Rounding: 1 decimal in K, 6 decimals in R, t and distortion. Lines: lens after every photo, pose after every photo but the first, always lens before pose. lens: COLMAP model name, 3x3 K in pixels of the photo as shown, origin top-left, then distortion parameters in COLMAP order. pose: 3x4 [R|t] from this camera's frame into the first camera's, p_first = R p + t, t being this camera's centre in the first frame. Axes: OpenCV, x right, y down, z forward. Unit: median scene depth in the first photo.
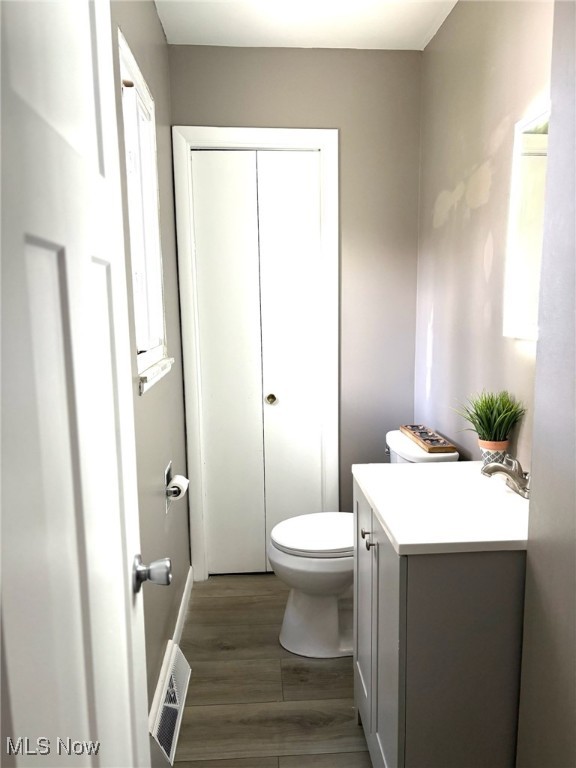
lens RADIAL K [[581.9, 0, 290.7], [0, 581.9, 385.9], [0, 0, 1]] dist [0.032245, -0.033293]
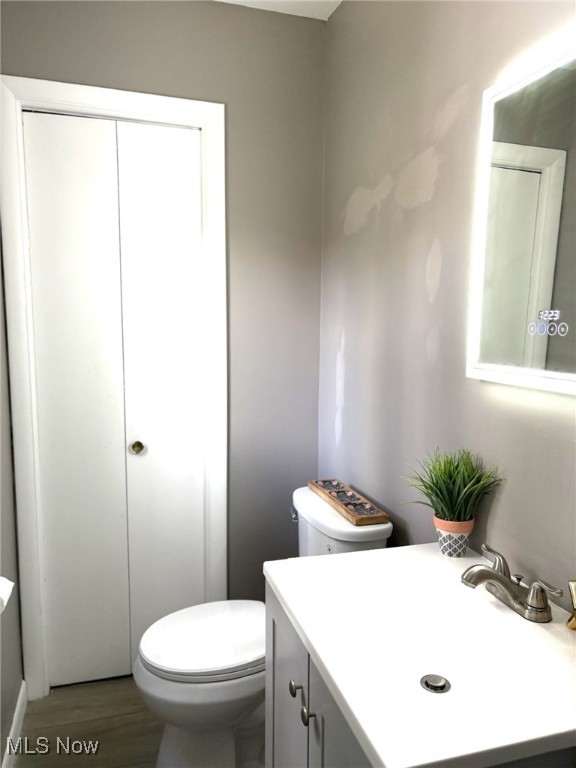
lens RADIAL K [[581.9, 0, 291.9], [0, 581.9, 385.0], [0, 0, 1]] dist [0.032245, -0.033293]
pose [[0.972713, -0.005005, 0.231960, -0.017408], [0.011356, 0.999596, -0.026055, -0.046165], [-0.231736, 0.027978, 0.972376, 0.261478]]
